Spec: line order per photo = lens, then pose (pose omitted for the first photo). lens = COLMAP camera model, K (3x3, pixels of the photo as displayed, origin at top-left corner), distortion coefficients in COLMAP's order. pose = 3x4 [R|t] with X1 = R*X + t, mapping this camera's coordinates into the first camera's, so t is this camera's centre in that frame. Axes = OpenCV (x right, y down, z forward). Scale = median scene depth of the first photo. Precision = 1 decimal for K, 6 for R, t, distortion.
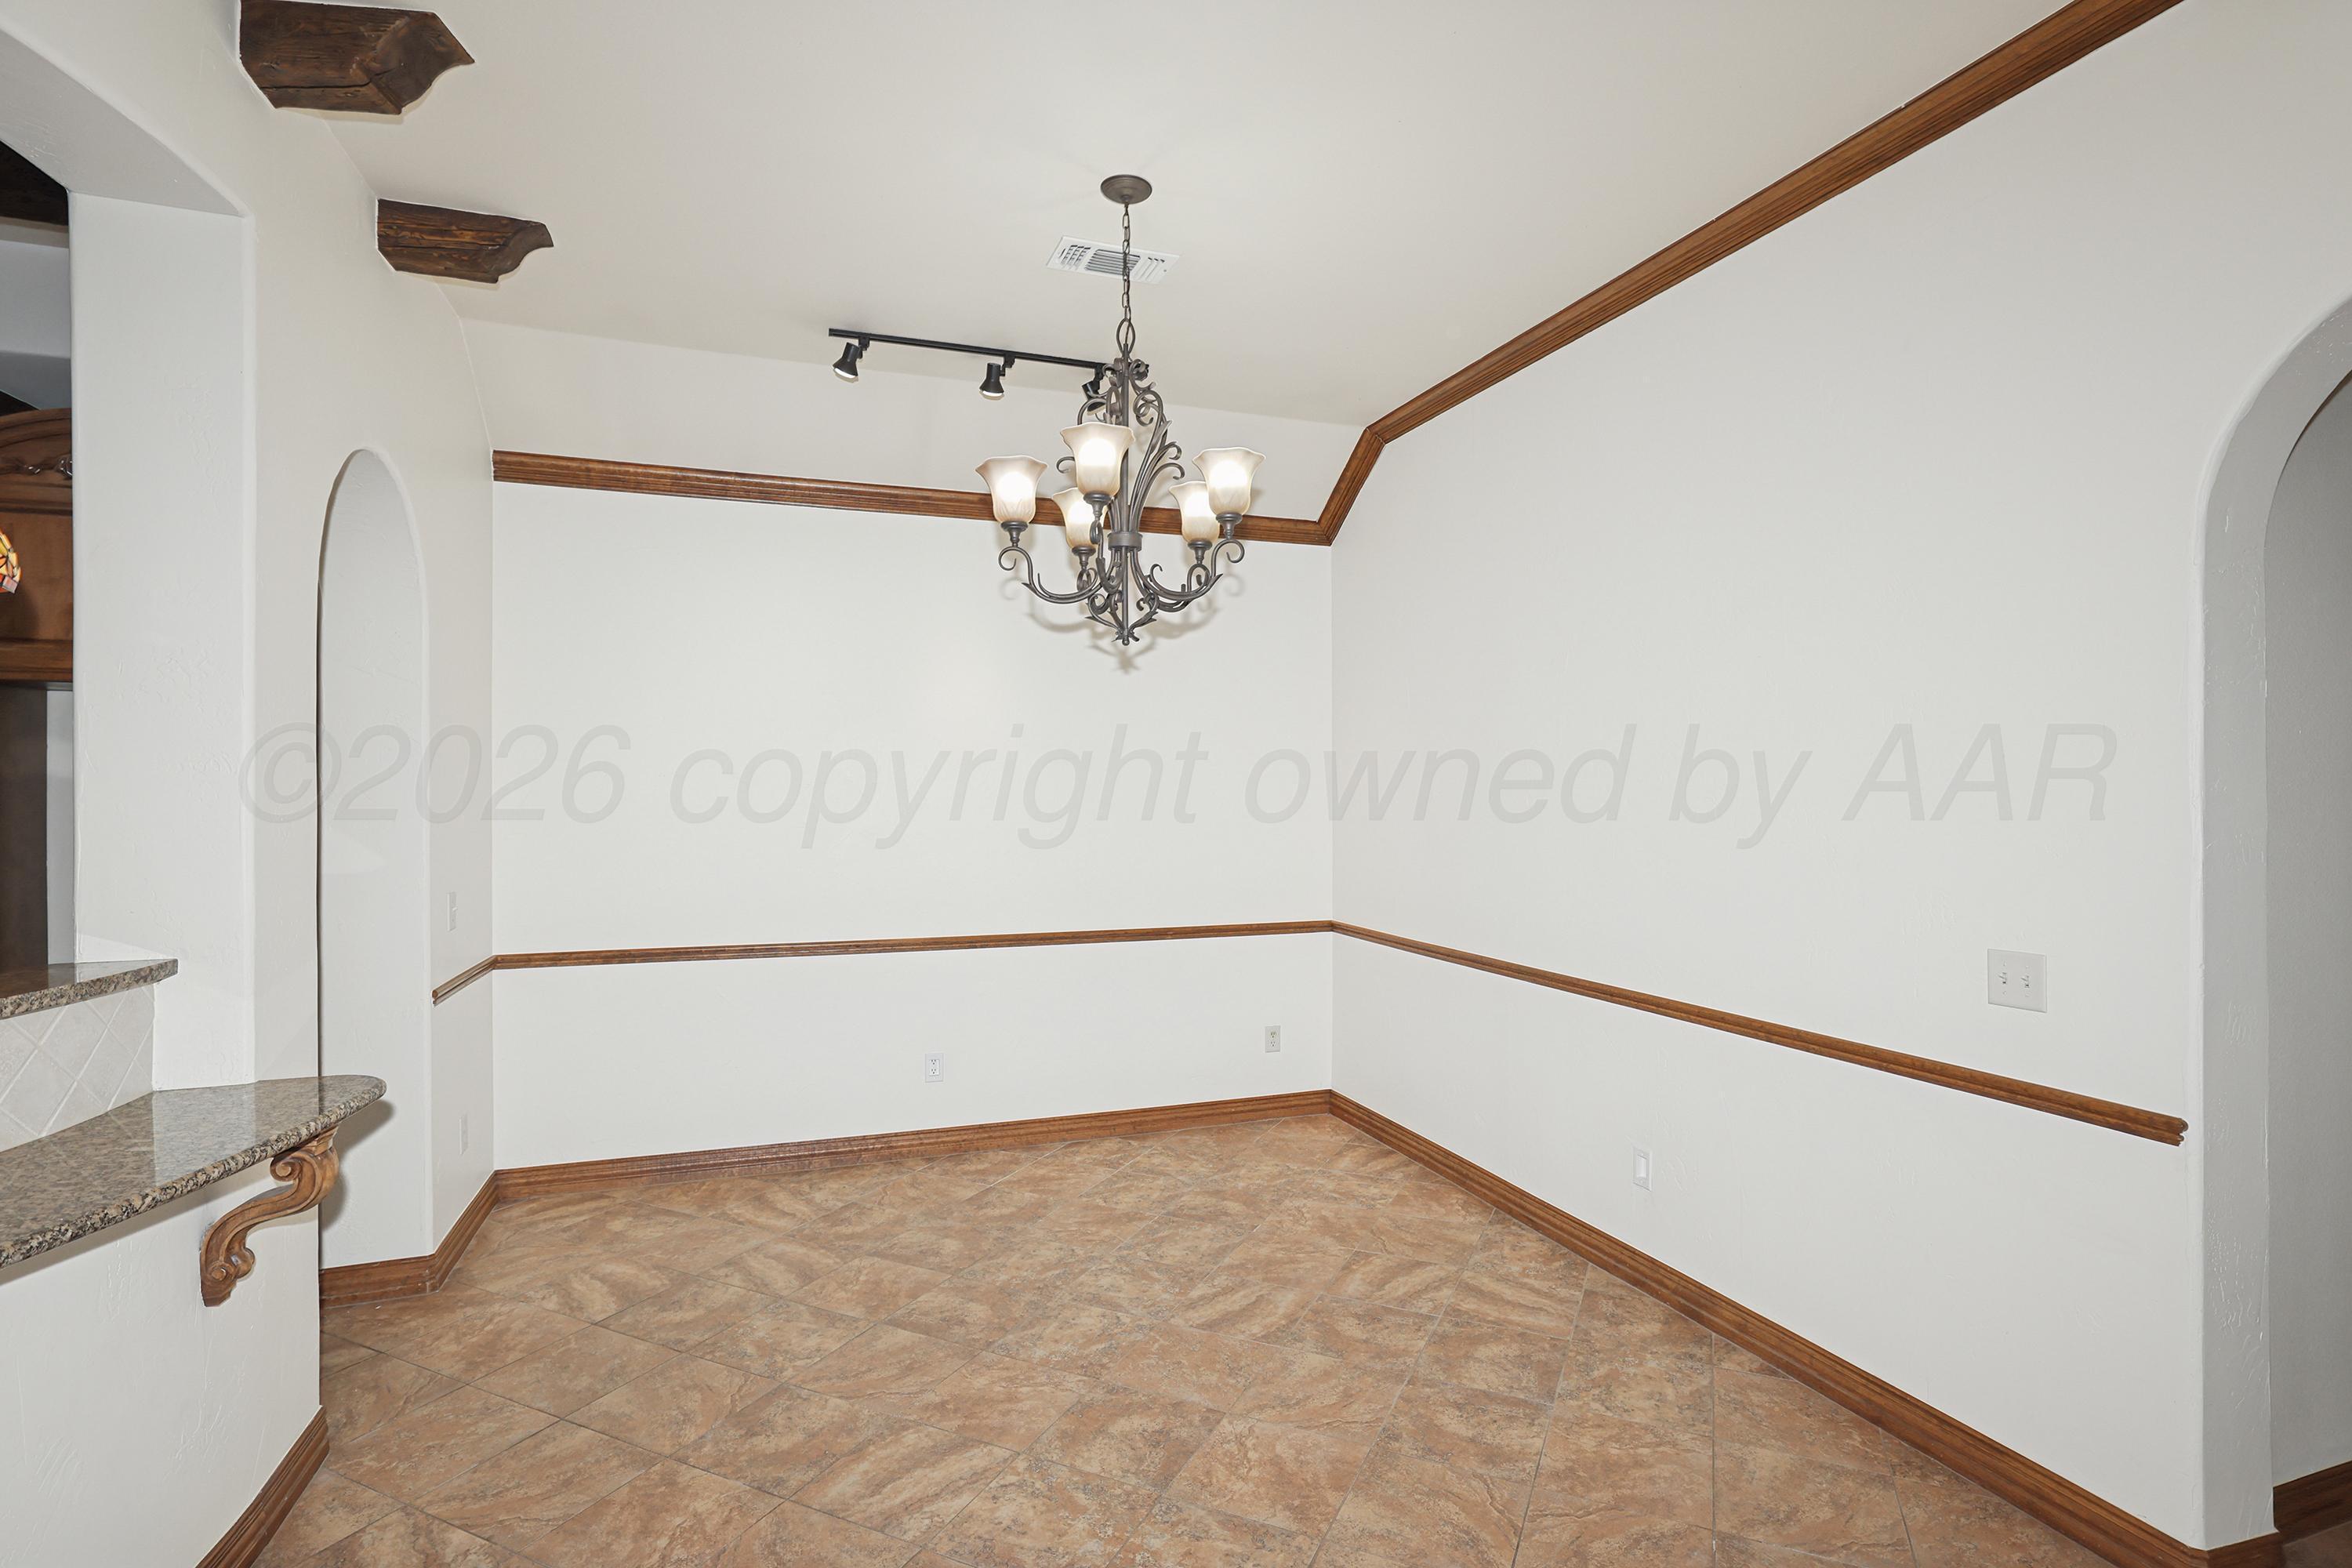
lens RADIAL K [[1134.1, 0, 1173.6], [0, 1134.1, 792.5], [0, 0, 1]] dist [-0.056790, 0.029741]
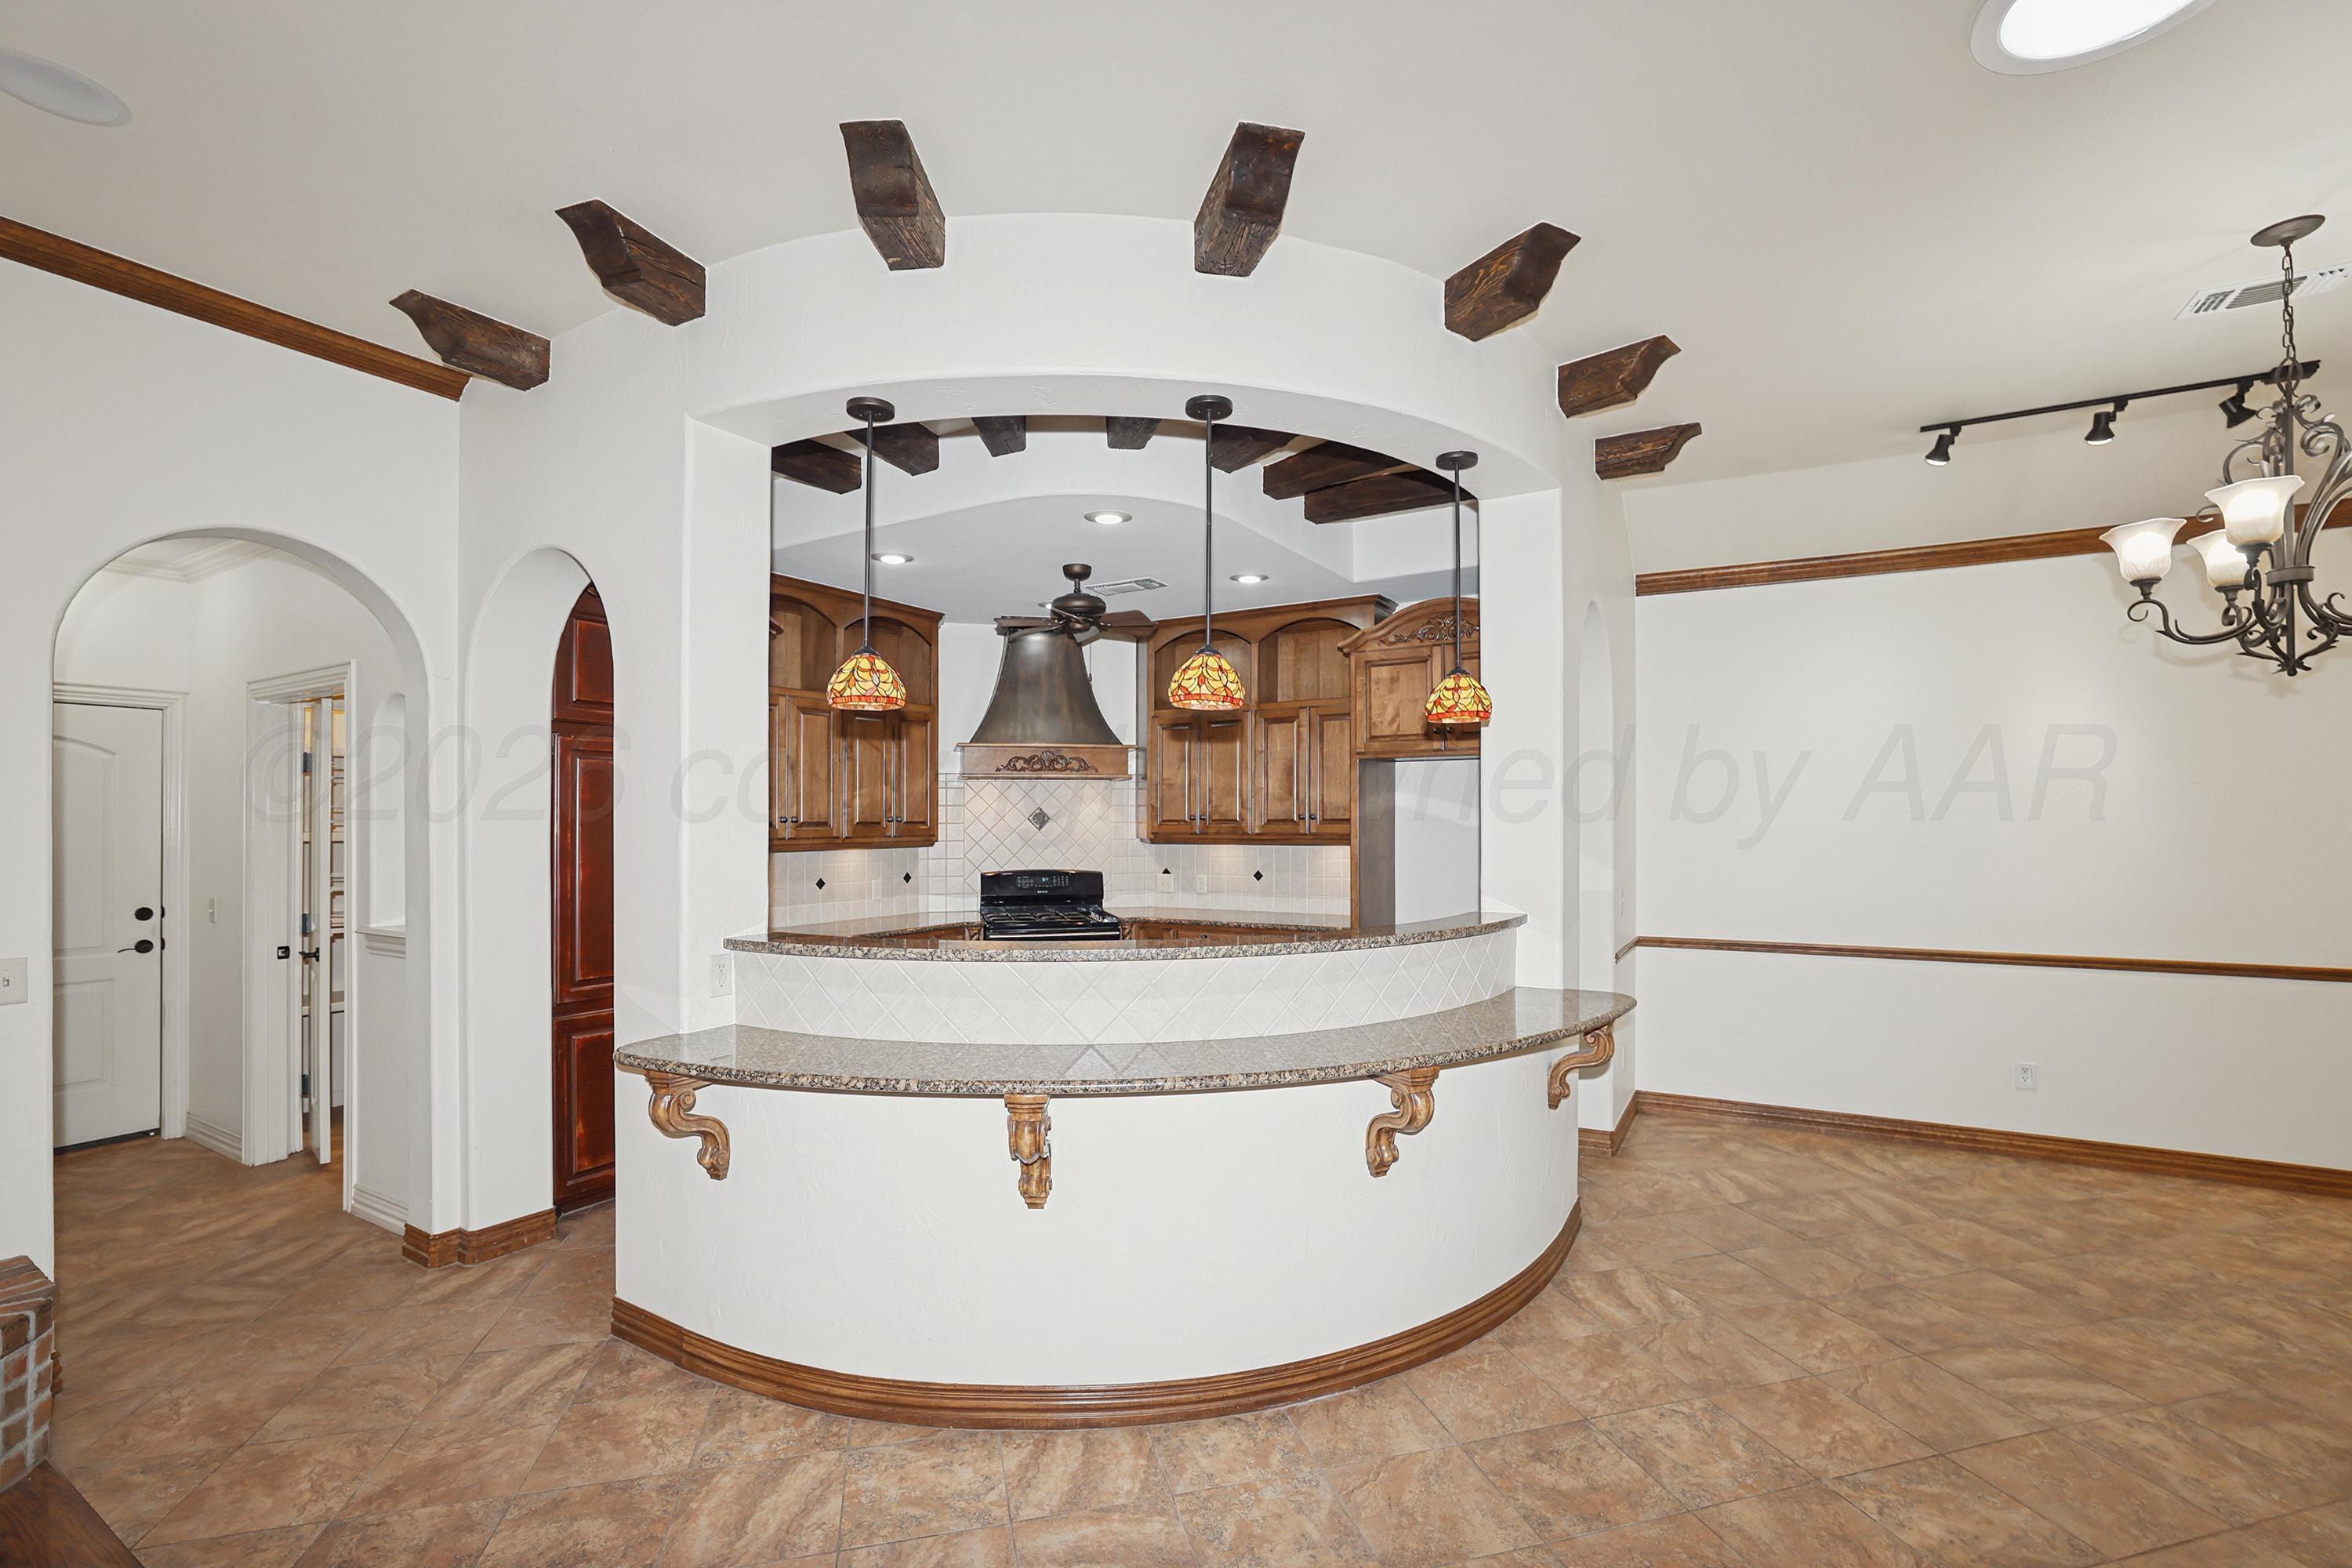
lens RADIAL K [[1021.1, 0, 1183.9], [0, 1021.1, 819.2], [0, 0, 1]] dist [-0.039126, 0.013727]
pose [[0.642063, -0.002816, -0.766647, 0.002353], [0.002854, 0.999995, -0.001283, -0.001236], [0.766647, -0.001364, 0.642068, -0.291120]]
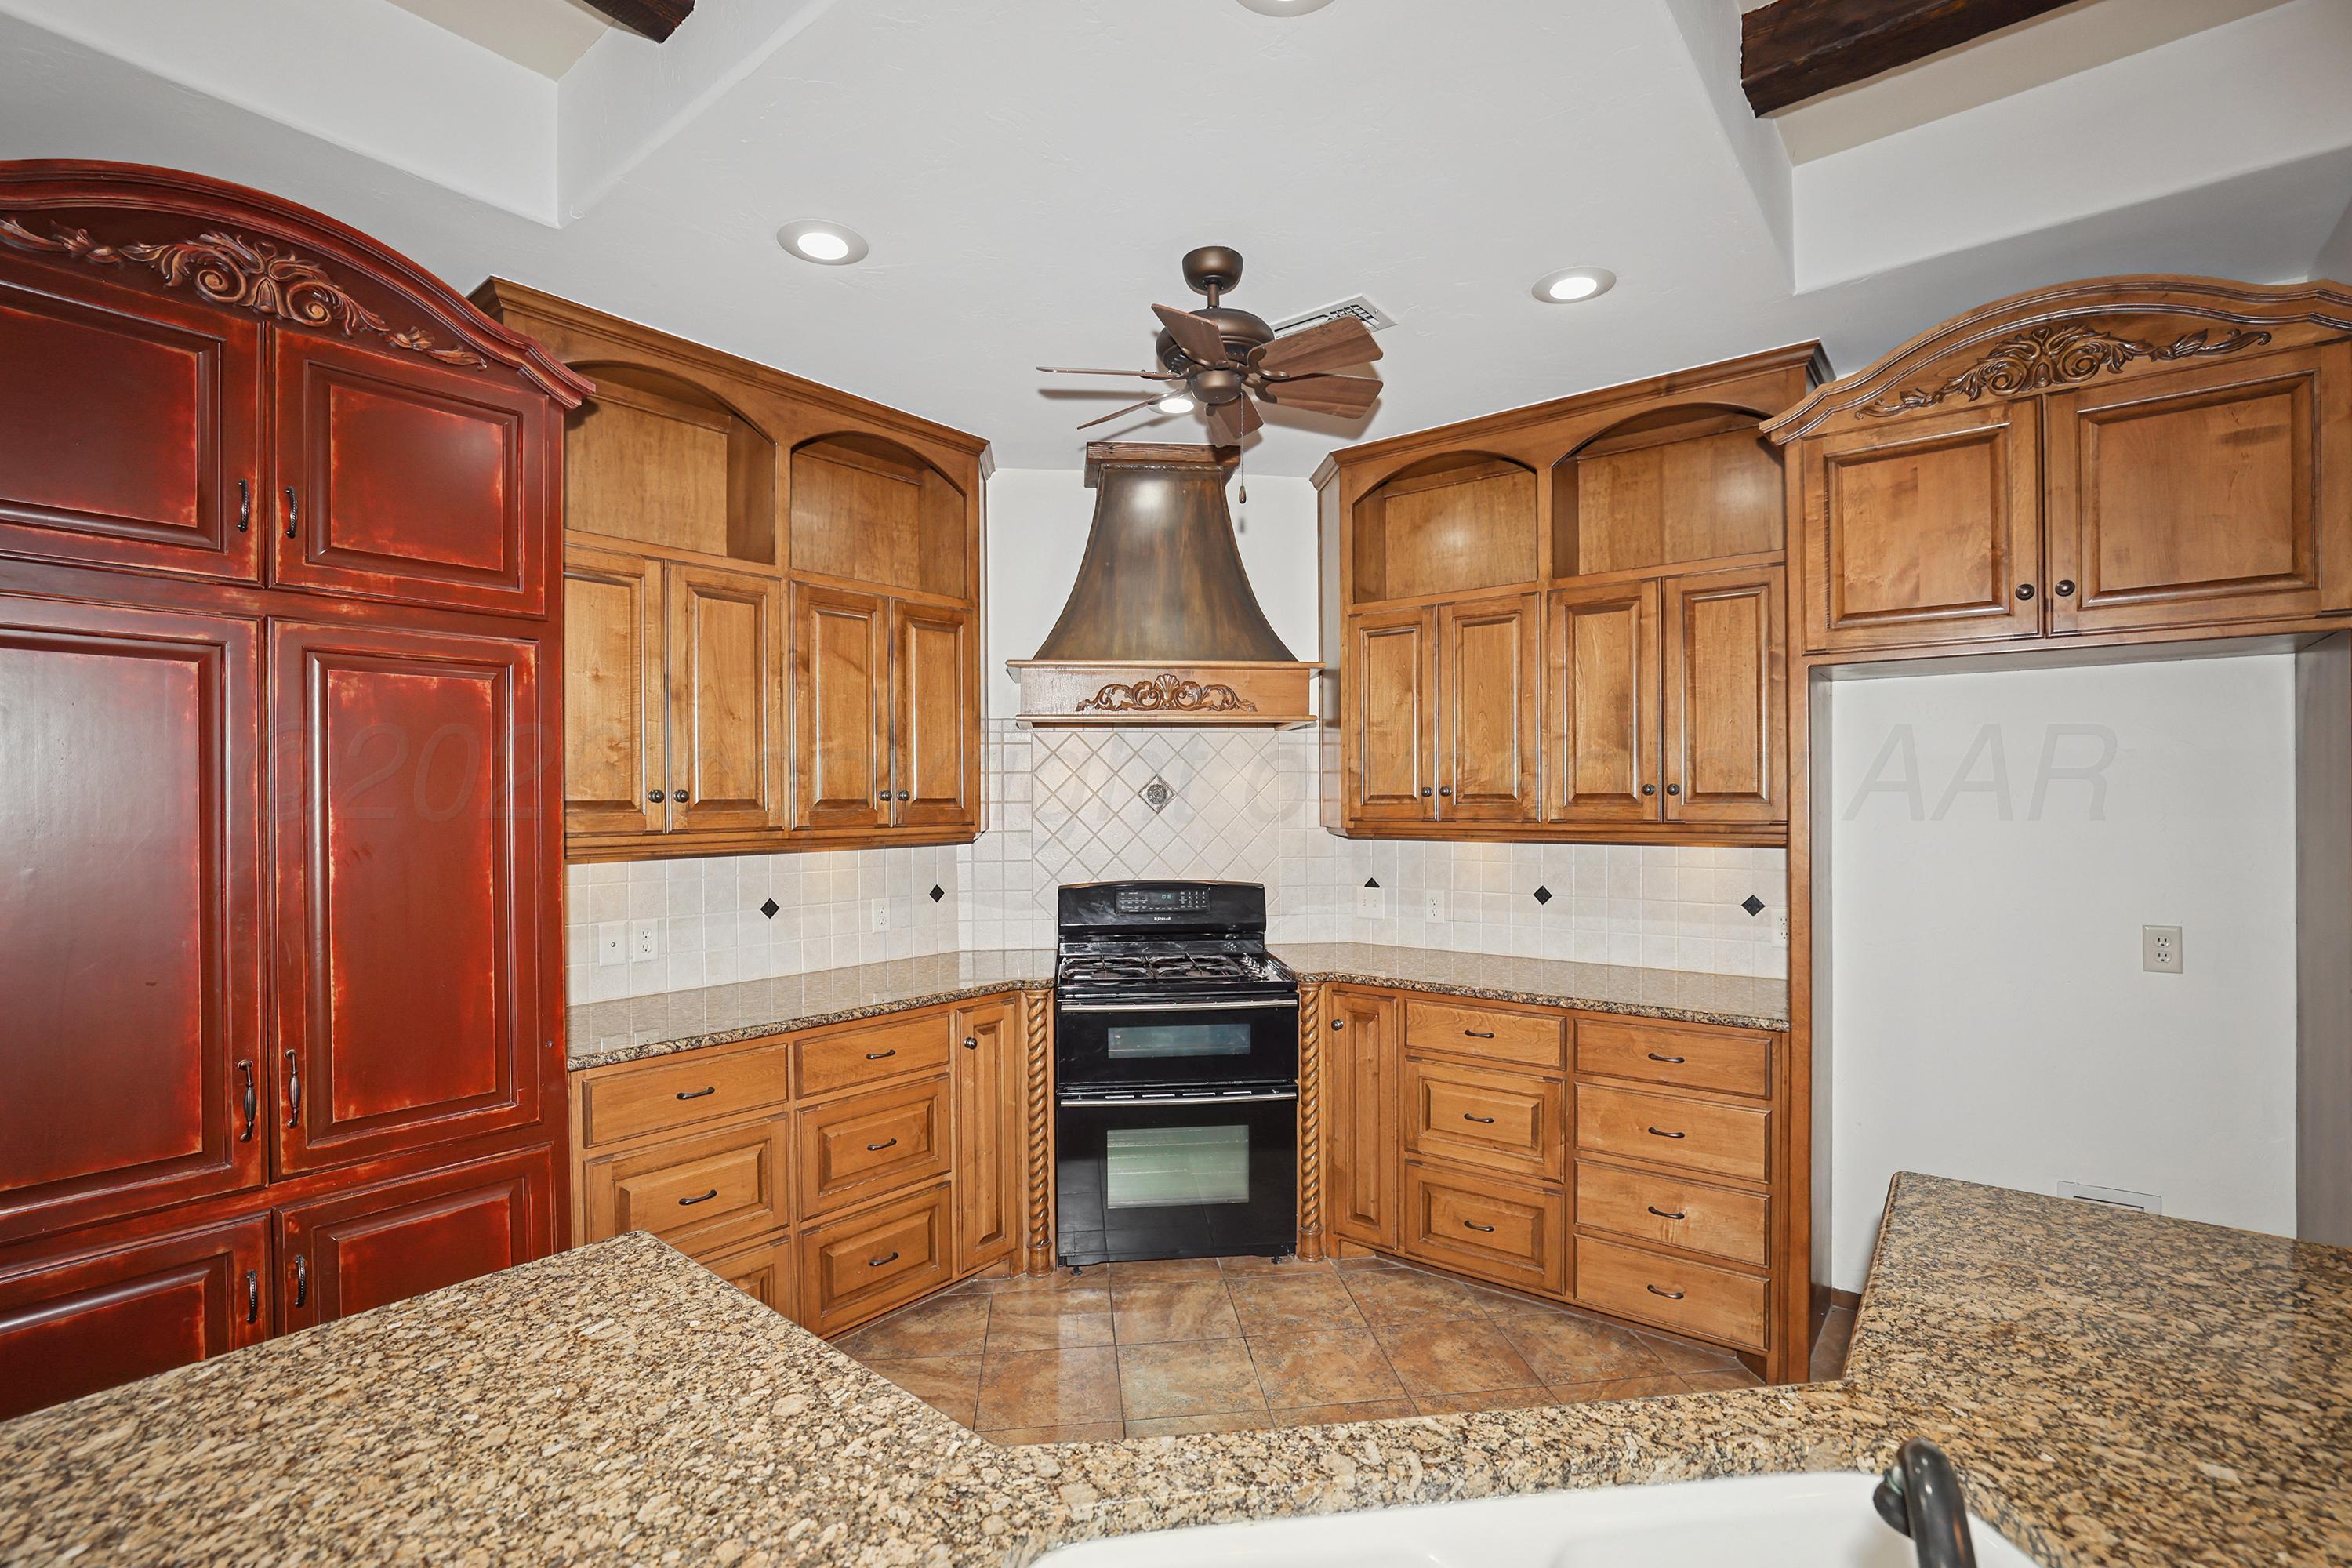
lens RADIAL K [[1059.8, 0, 1188.7], [0, 1059.8, 796.4], [0, 0, 1]] dist [-0.047263, 0.019552]
pose [[0.528103, -0.001710, -0.849179, -0.587200], [0.004047, 0.999992, 0.000503, -0.002699], [0.849171, -0.003702, 0.528106, 0.115744]]
